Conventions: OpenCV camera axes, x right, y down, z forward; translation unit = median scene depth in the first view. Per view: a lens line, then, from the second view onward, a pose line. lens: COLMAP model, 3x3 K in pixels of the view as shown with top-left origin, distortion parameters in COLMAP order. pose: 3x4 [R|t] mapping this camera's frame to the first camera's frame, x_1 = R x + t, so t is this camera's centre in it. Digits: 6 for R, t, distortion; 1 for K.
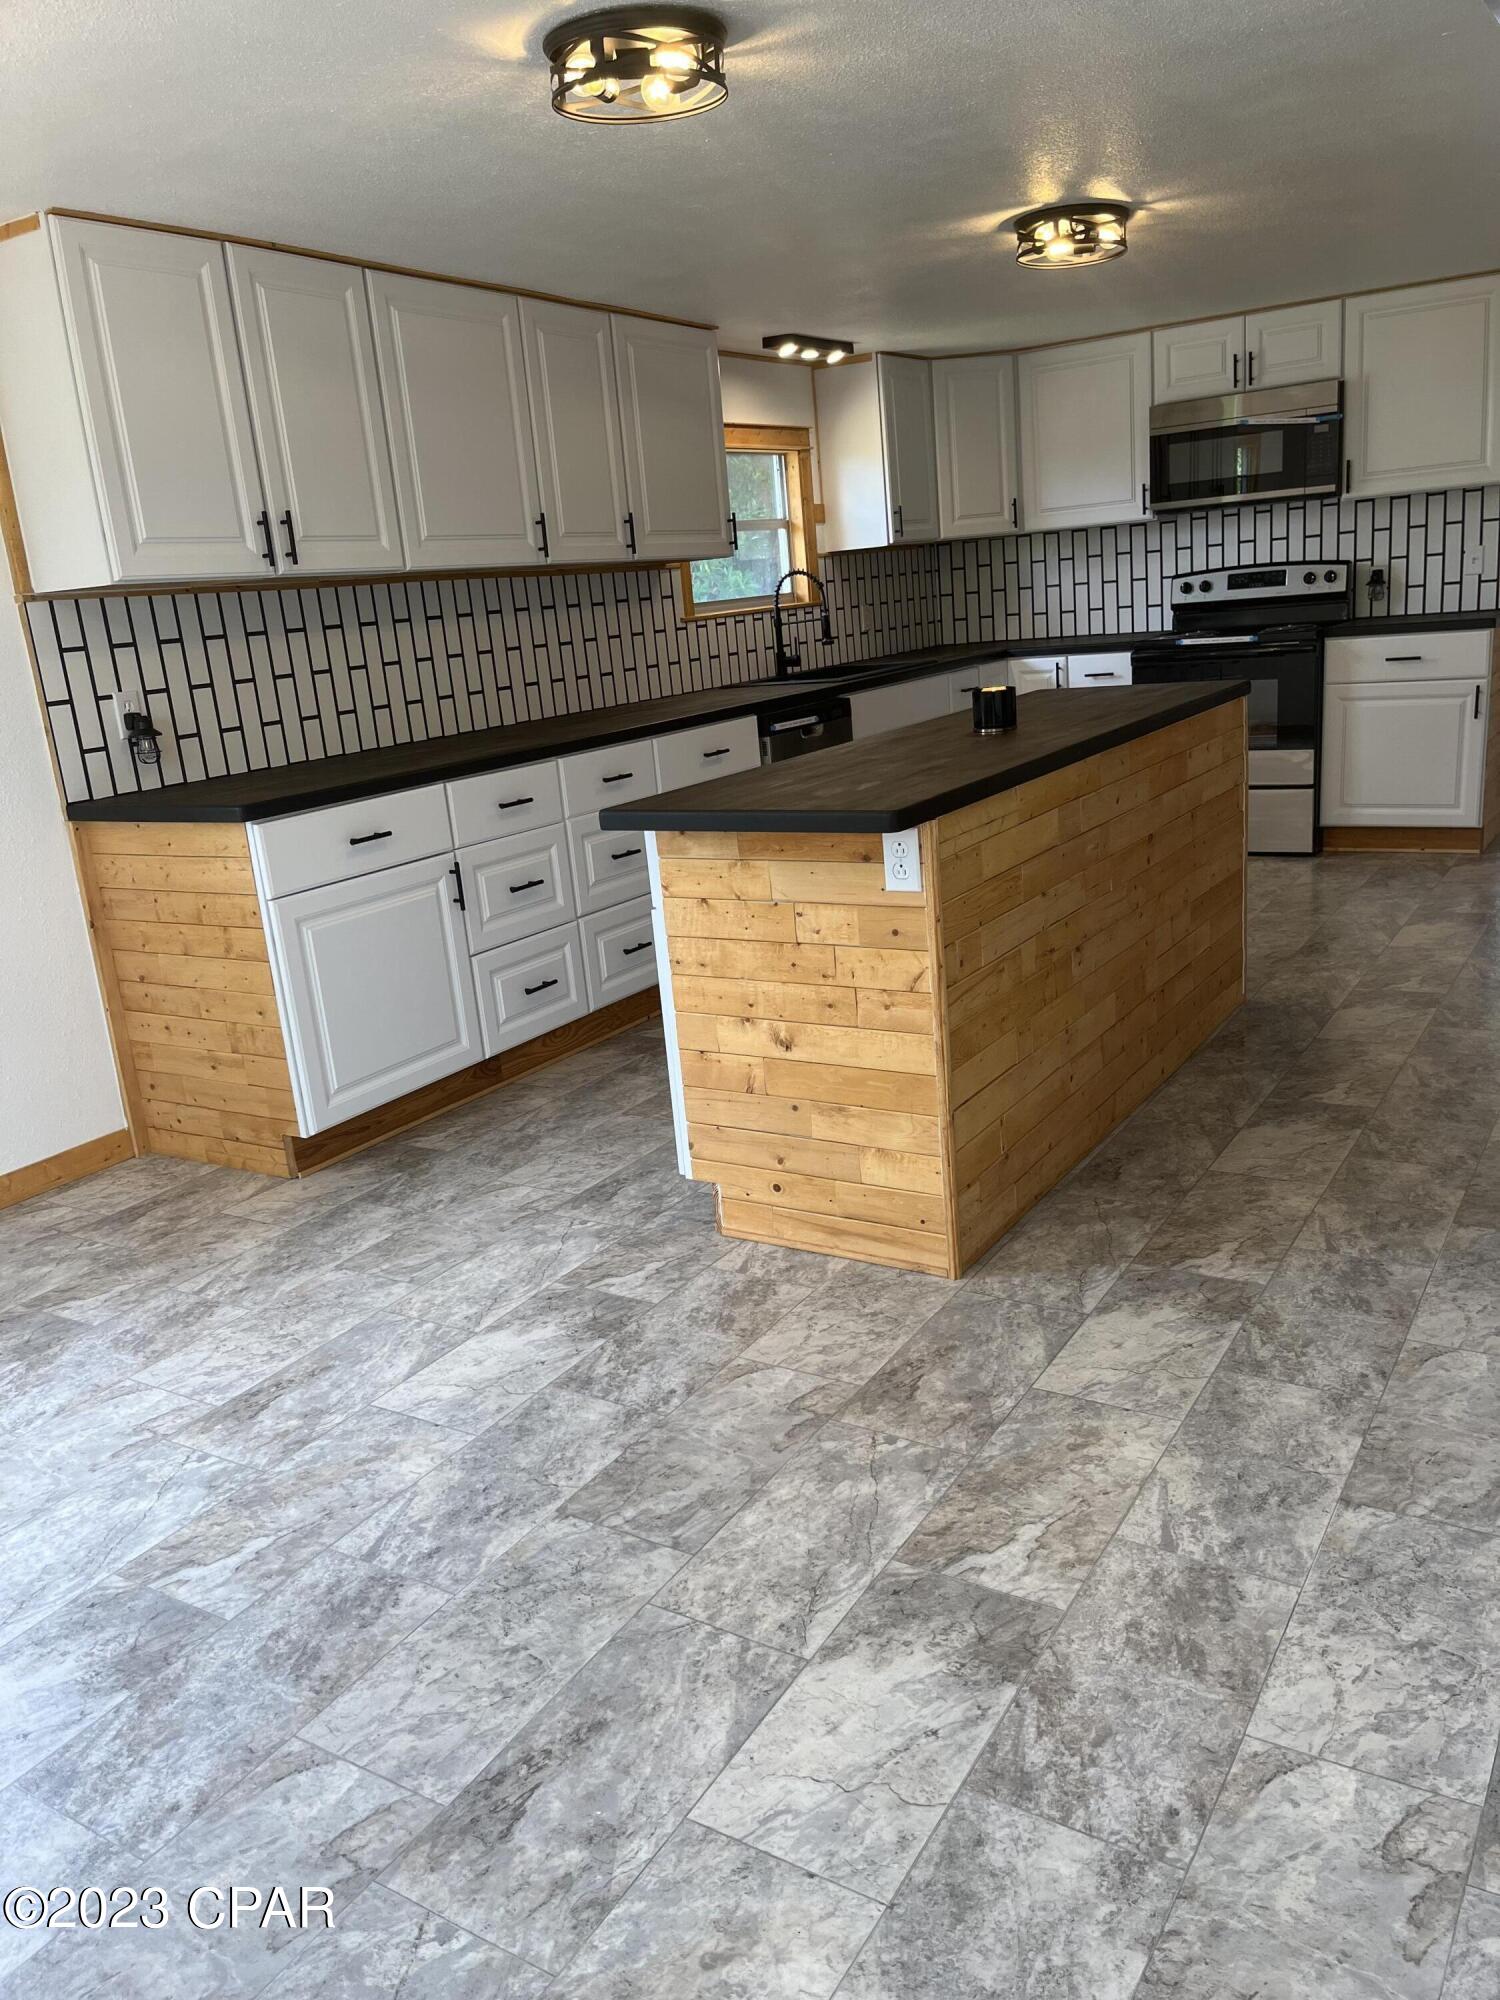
lens RADIAL K [[1512.4, 0, 761.7], [0, 1512.4, 1015.5], [0, 0, 1]] dist [0.082461, -0.129221]
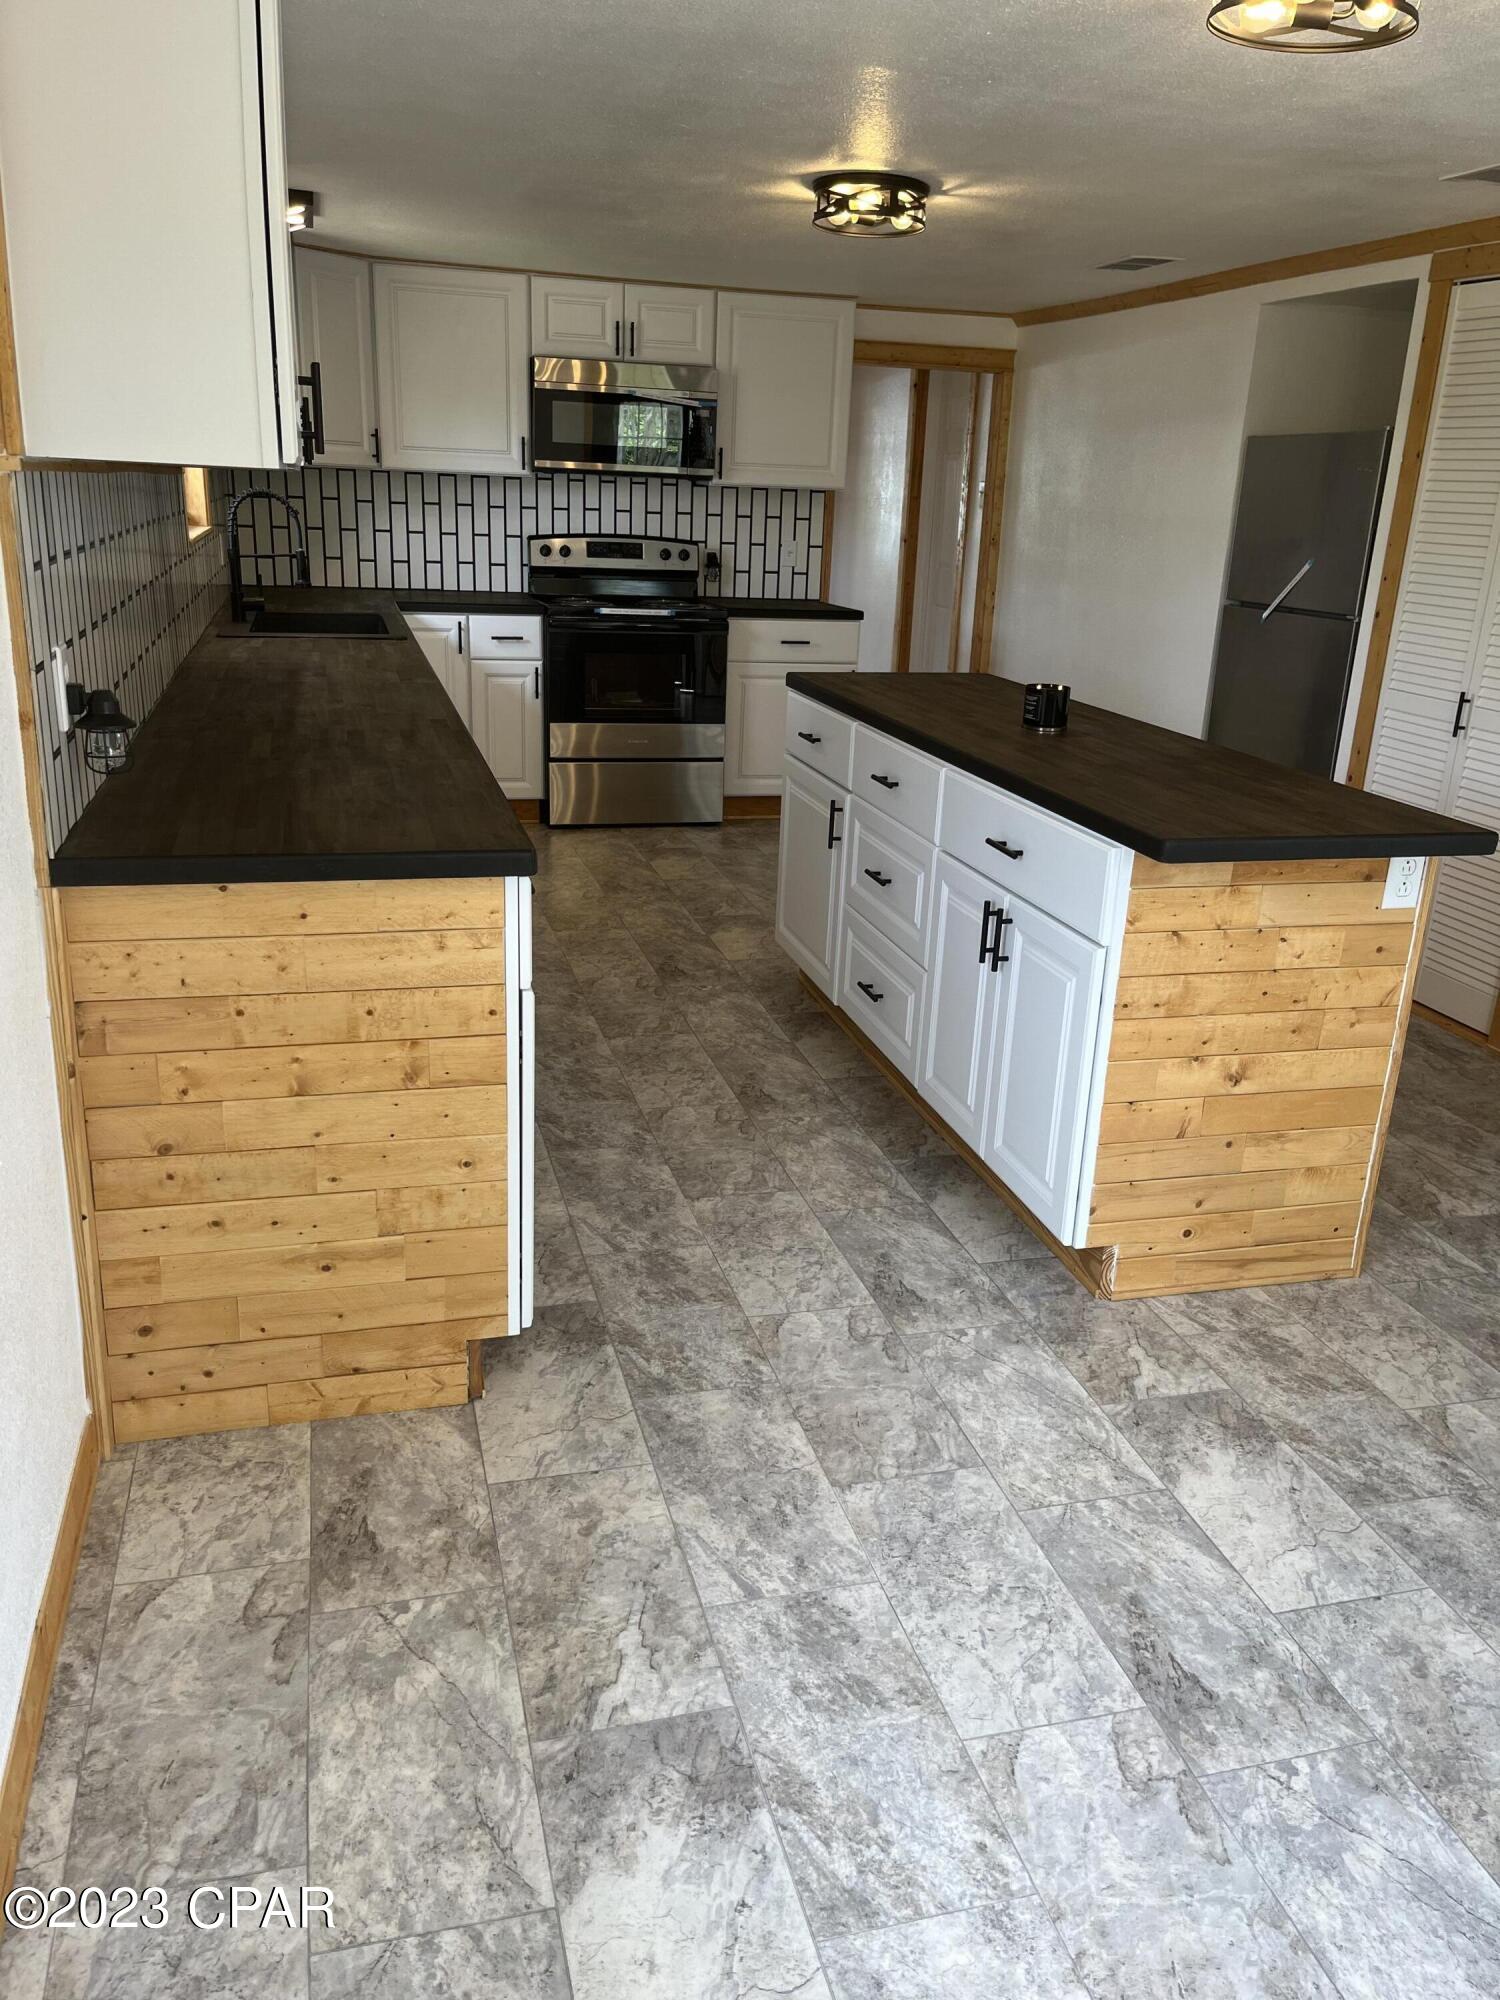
lens RADIAL K [[1511.2, 0, 756.7], [0, 1511.2, 1009.4], [0, 0, 1]] dist [0.061425, -0.083894]
pose [[0.674859, -0.129447, 0.726505, -0.664315], [0.101935, 0.991409, 0.081959, -0.100735], [-0.730873, 0.018746, 0.682256, 0.444657]]
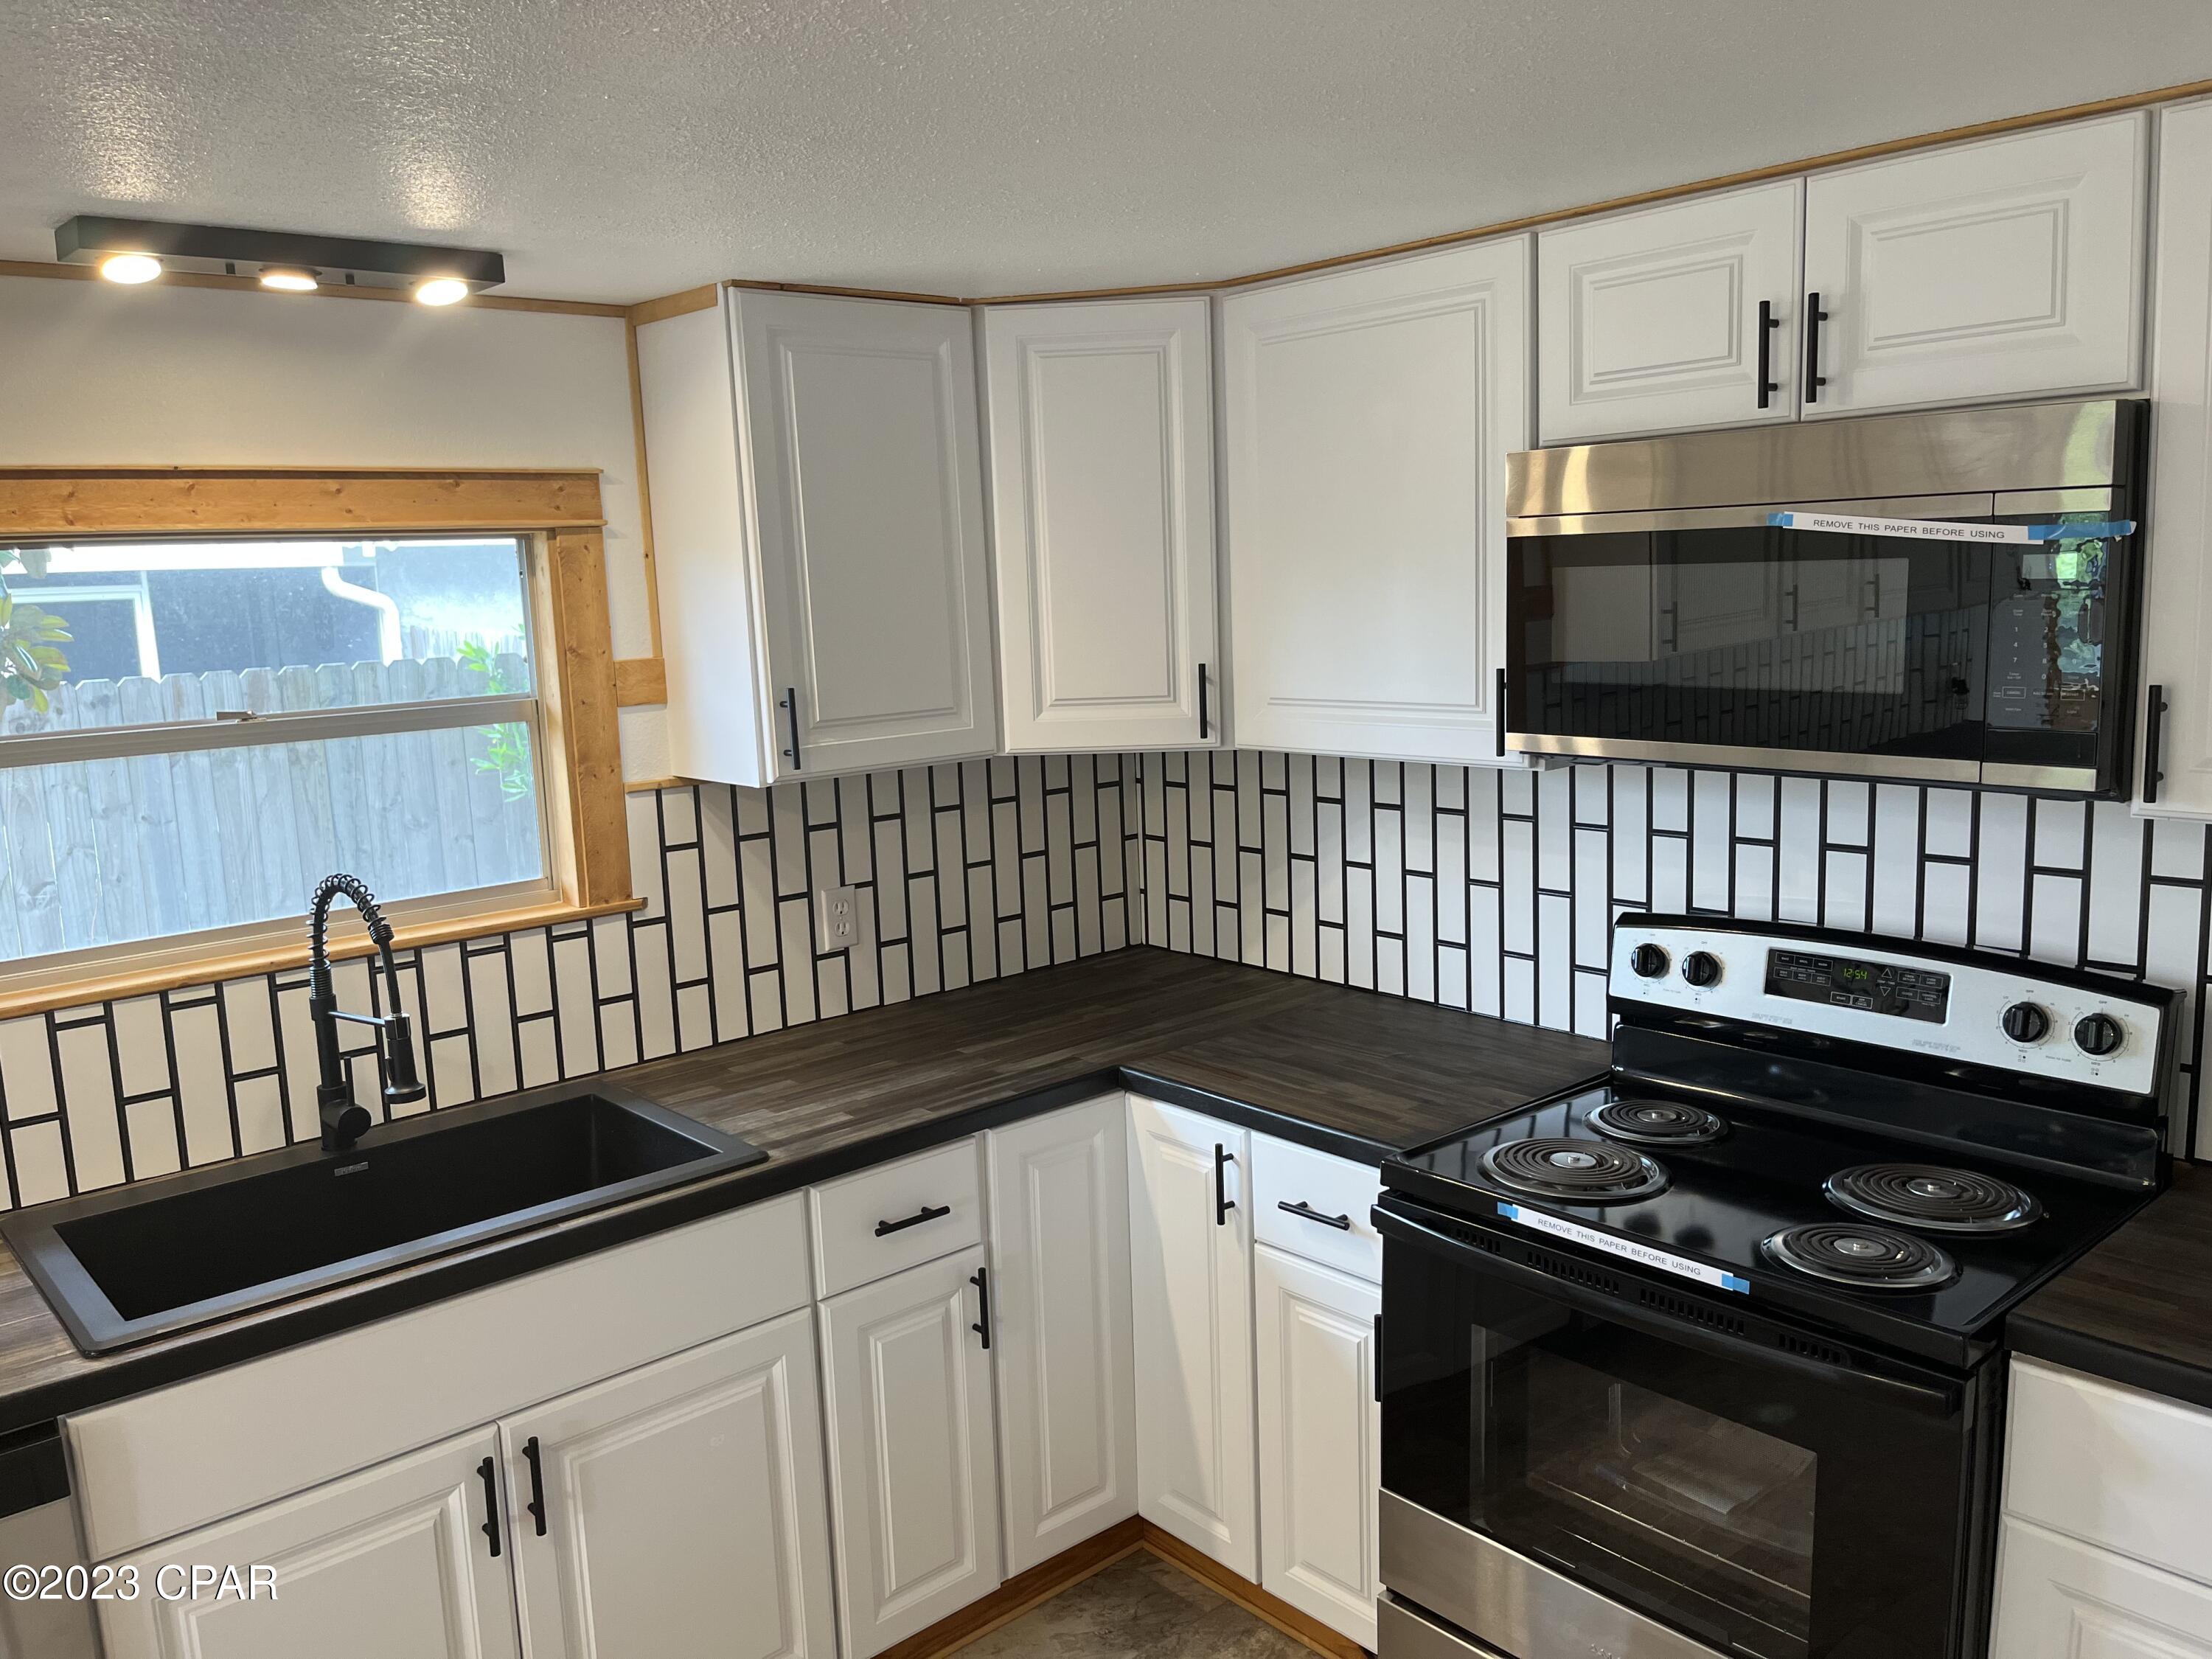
lens RADIAL K [[1672.8, 0, 1106.0], [0, 1672.8, 829.5], [0, 0, 1]] dist [0.082461, -0.129221]
pose [[0.955085, 0.095697, -0.280454, 0.474068], [-0.123593, 0.988815, -0.083490, -0.469481], [0.269327, 0.114402, 0.956230, 1.085193]]
